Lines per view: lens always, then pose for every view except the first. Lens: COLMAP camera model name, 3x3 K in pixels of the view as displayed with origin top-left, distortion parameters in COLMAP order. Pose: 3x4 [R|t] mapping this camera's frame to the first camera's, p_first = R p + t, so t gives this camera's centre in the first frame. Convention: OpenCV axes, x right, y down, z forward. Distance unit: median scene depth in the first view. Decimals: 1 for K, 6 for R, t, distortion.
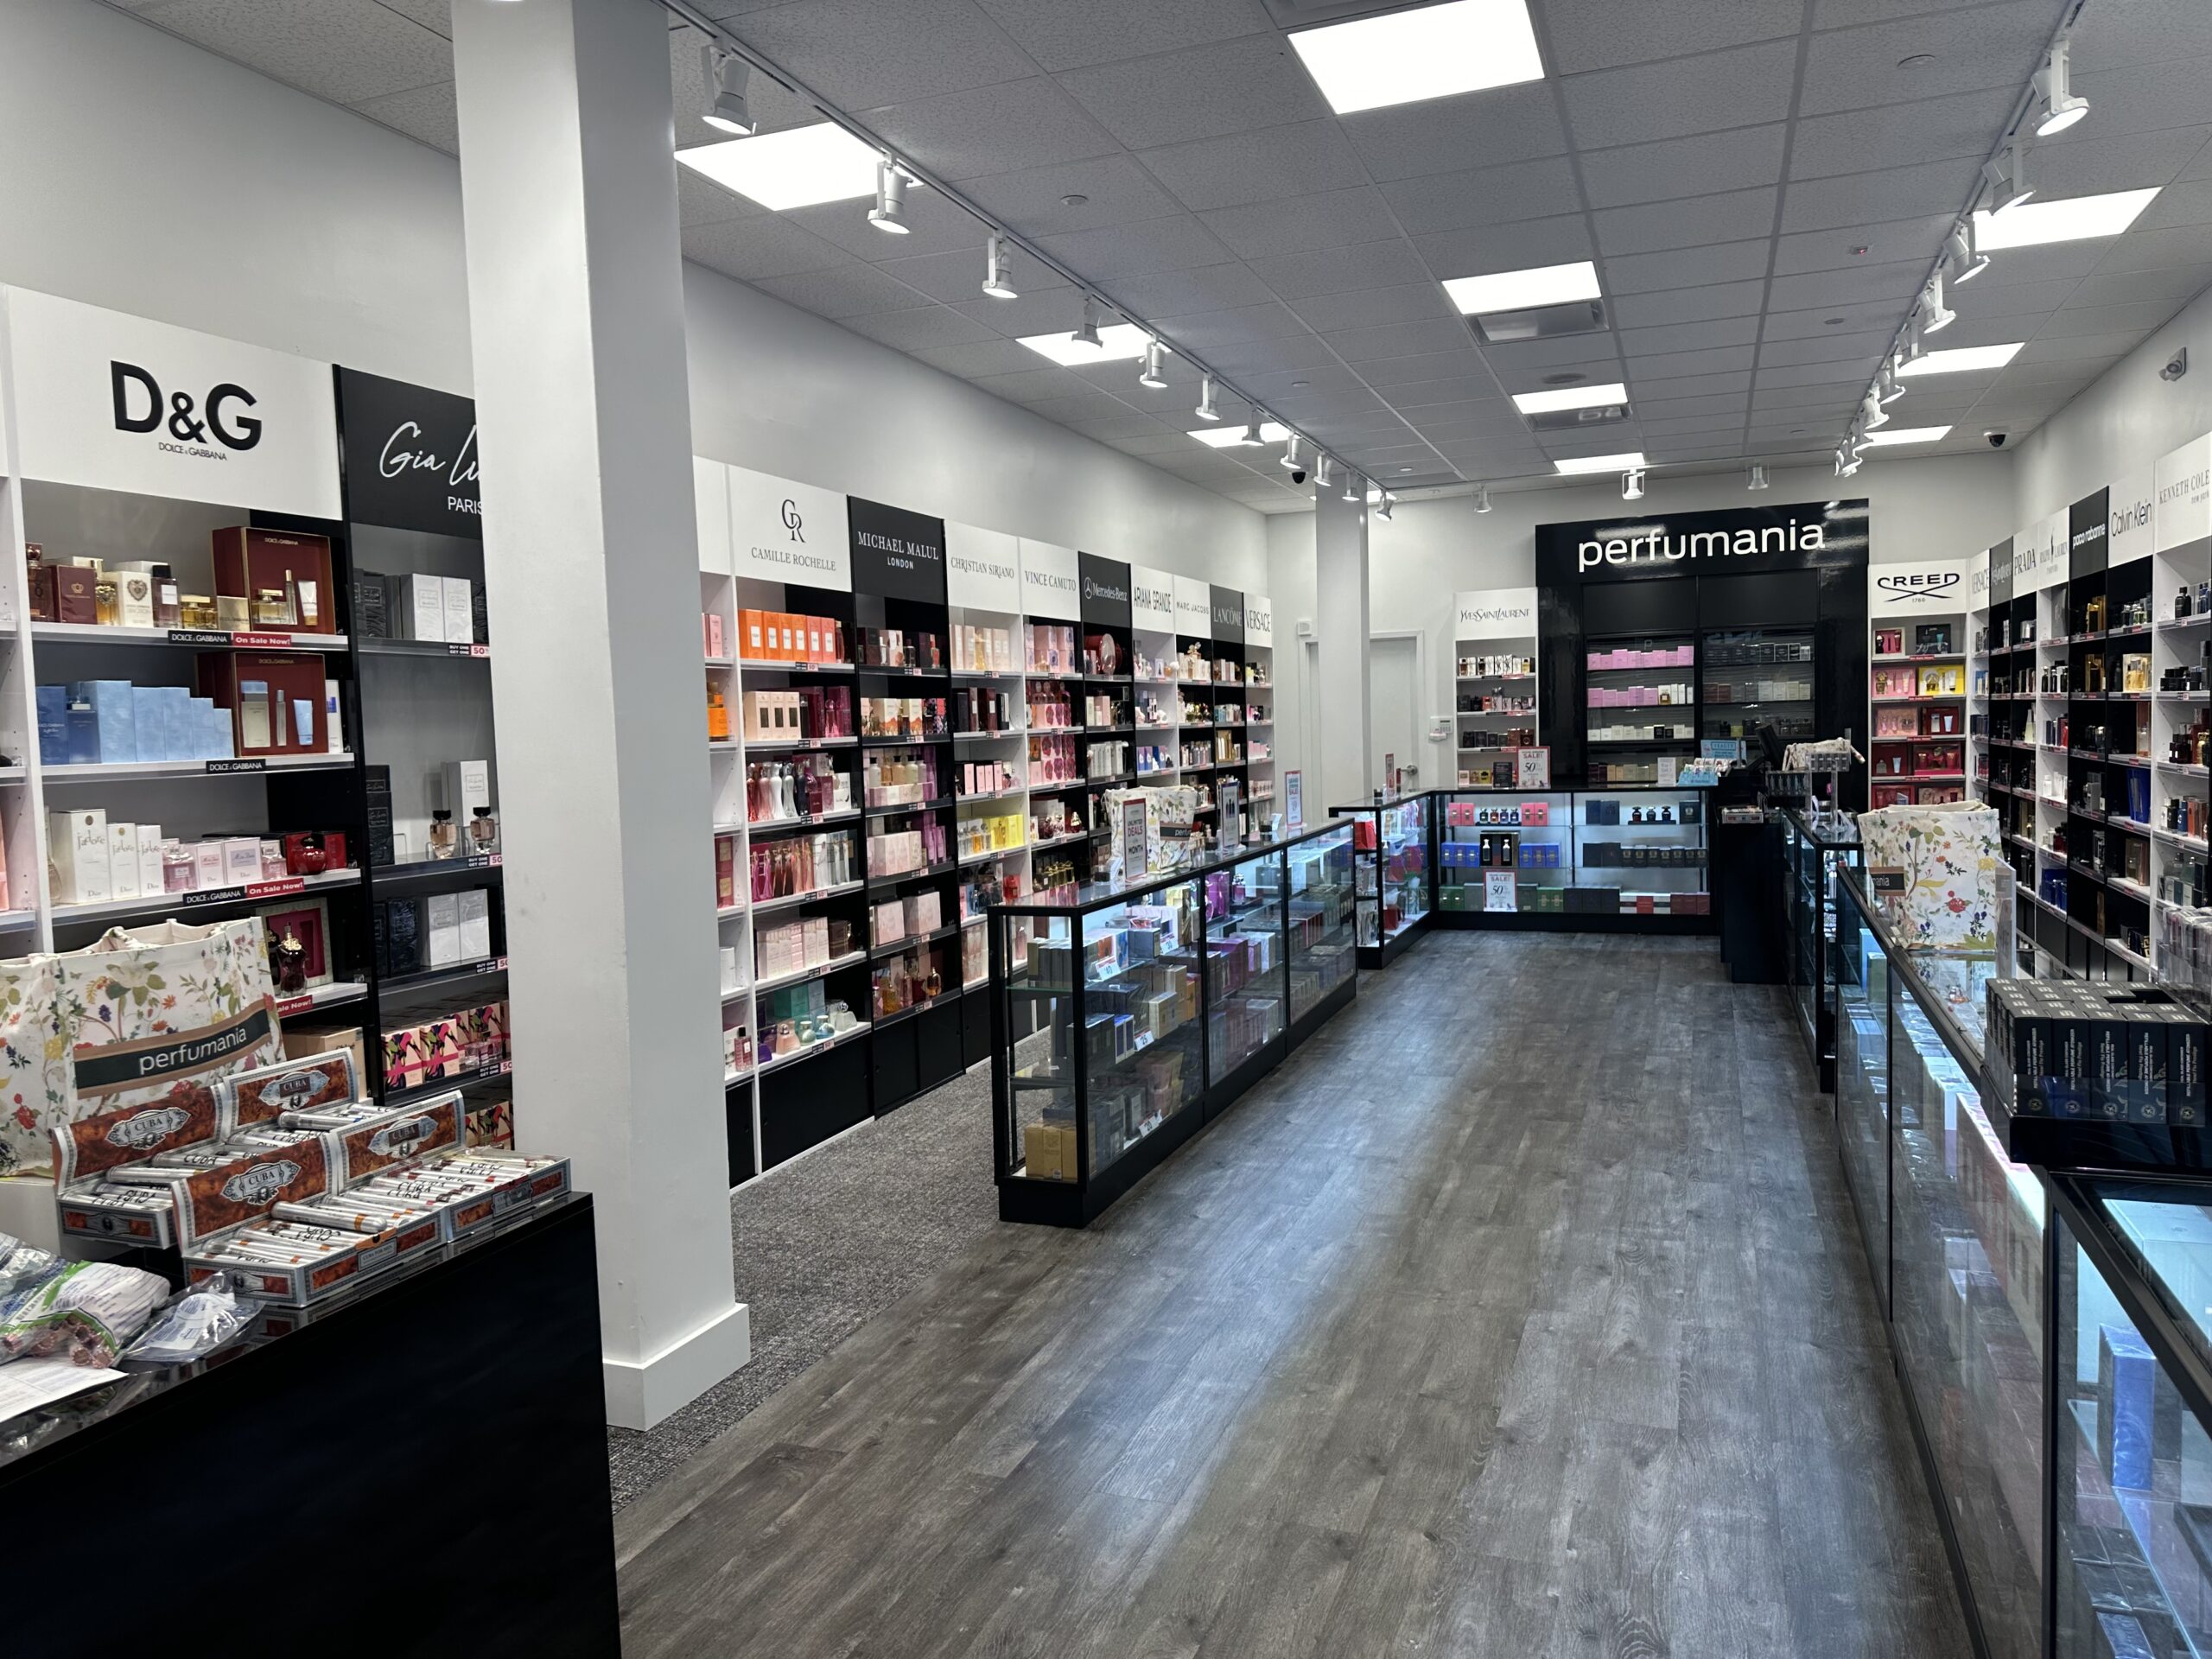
lens RADIAL K [[1573.1, 0, 1092.1], [0, 1573.1, 822.3], [0, 0, 1]] dist [0.101064, -0.135027]
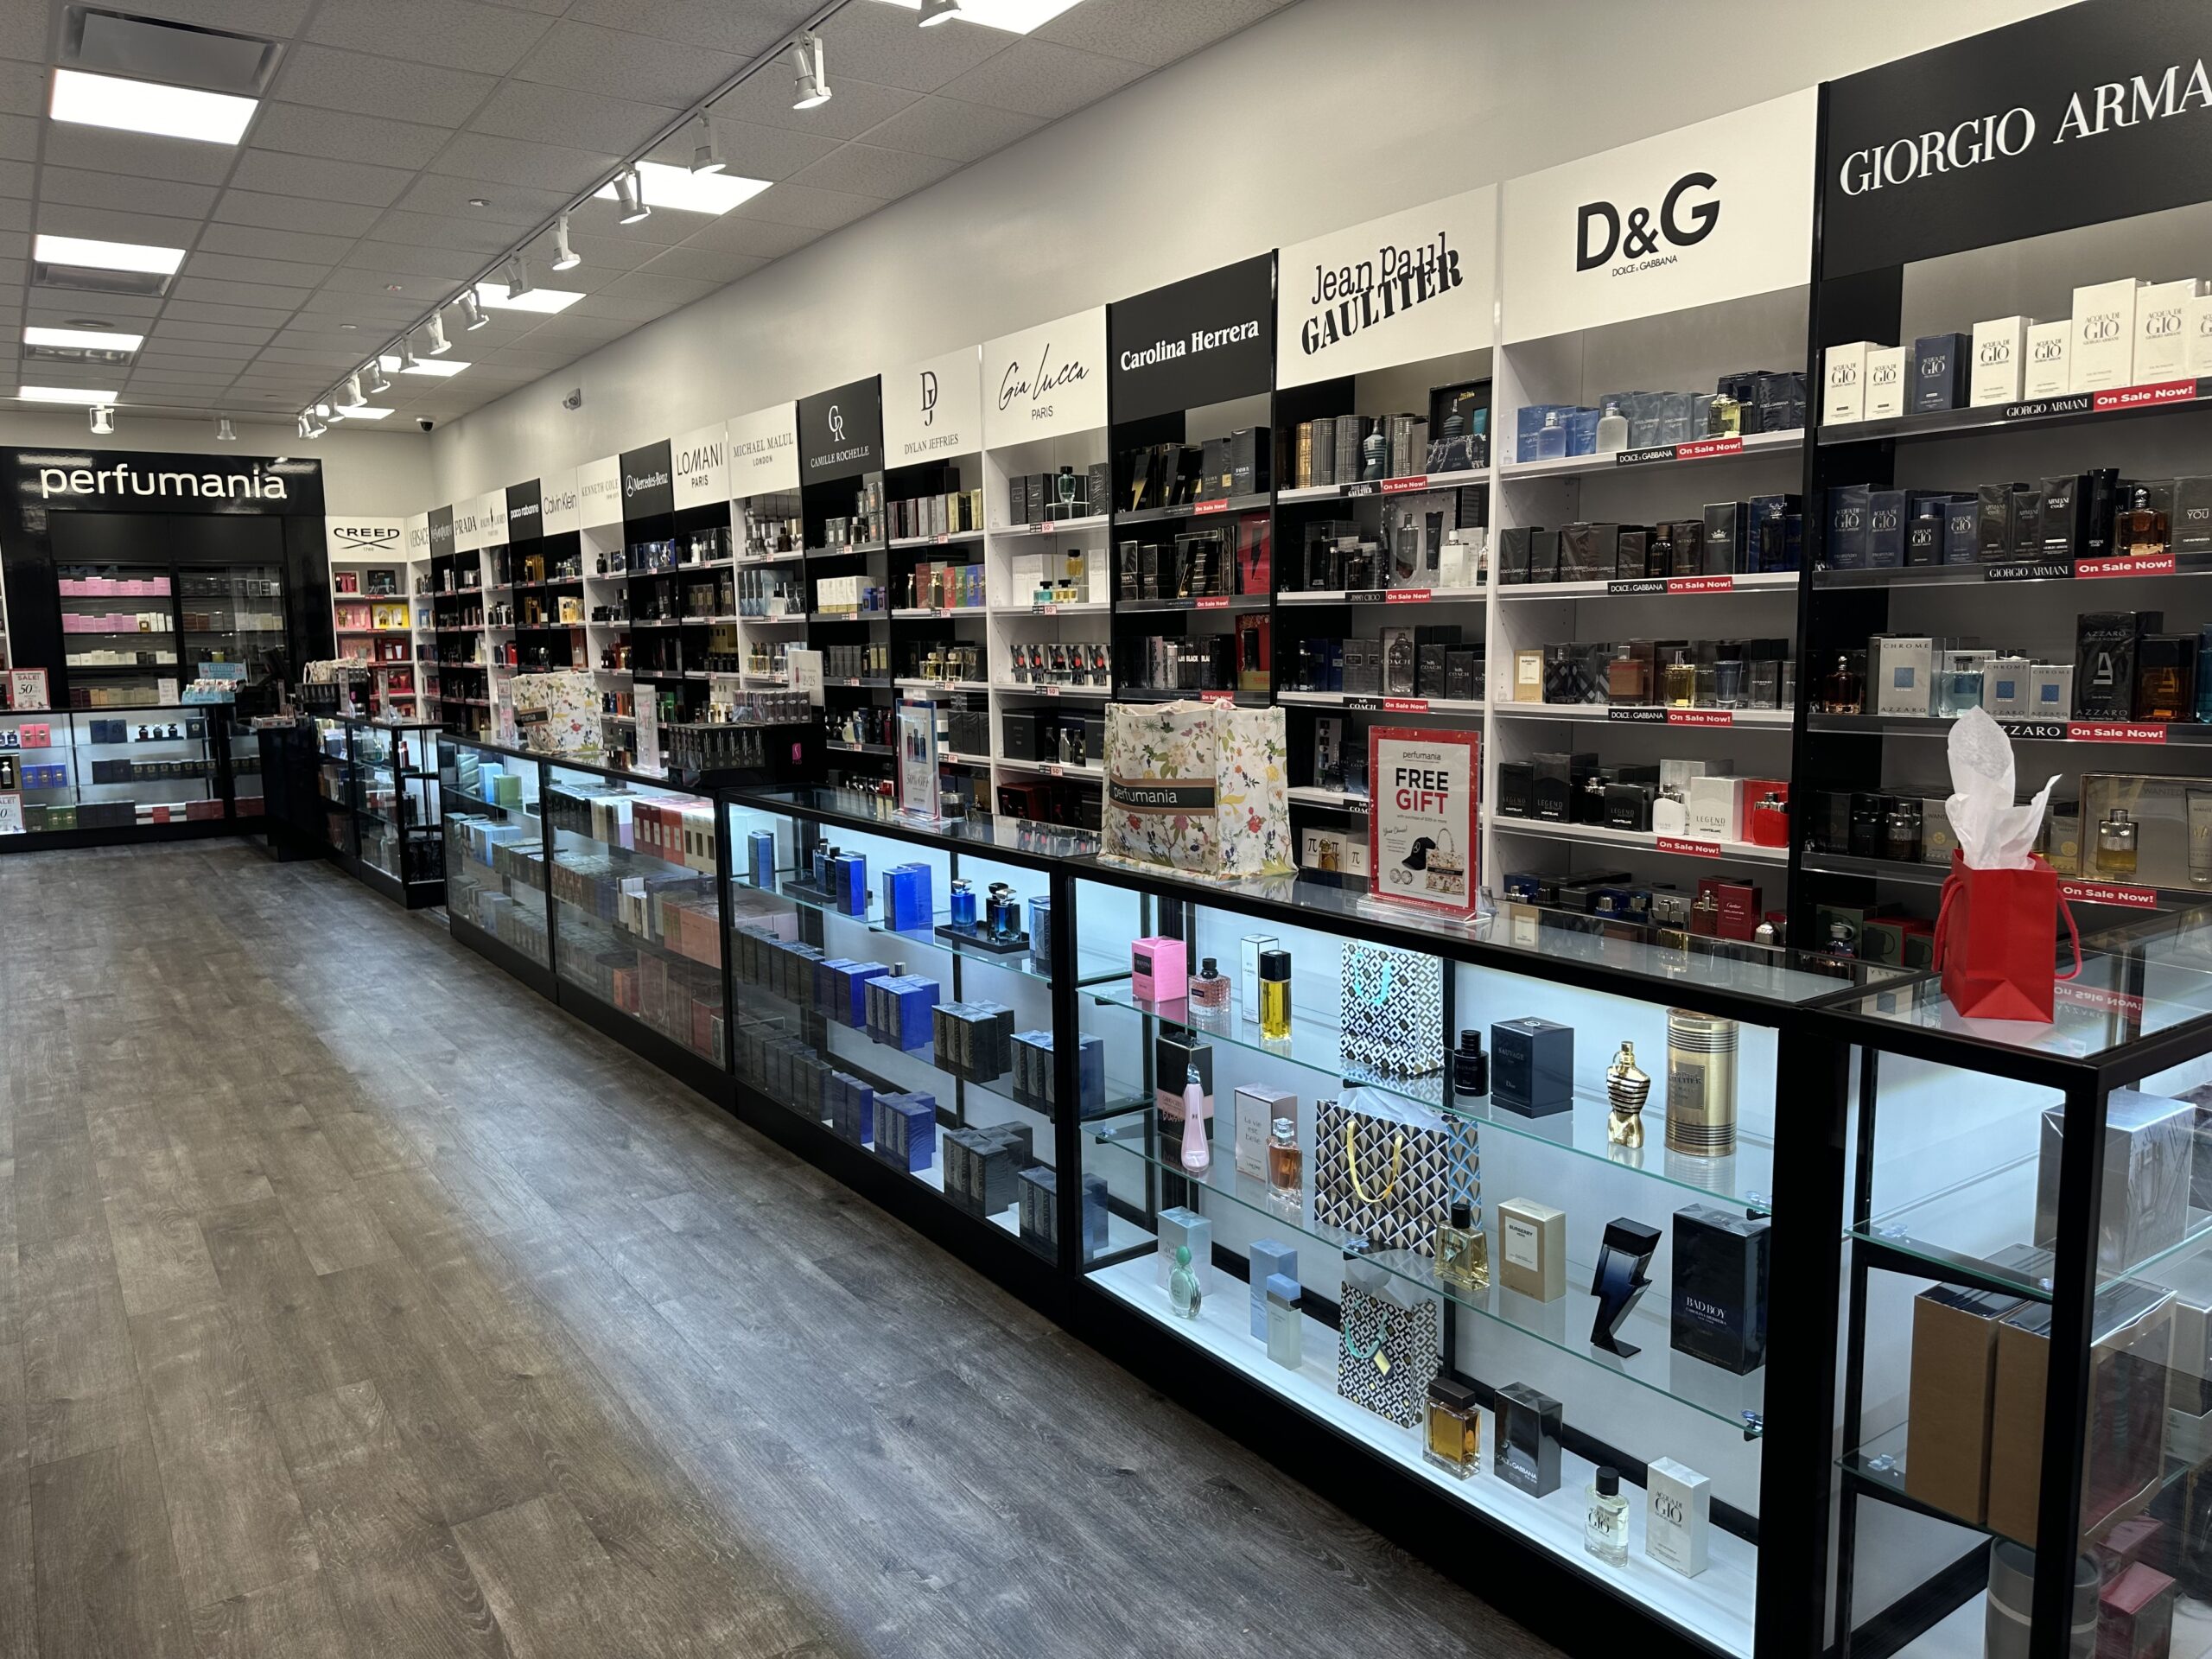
lens RADIAL K [[1573.1, 0, 1092.1], [0, 1573.1, 822.3], [0, 0, 1]] dist [0.101064, -0.135027]
pose [[0.573475, -0.077797, 0.815521, -0.175393], [0.052380, 0.996926, 0.058268, 0.025958], [-0.817547, 0.009302, 0.575787, -0.144972]]
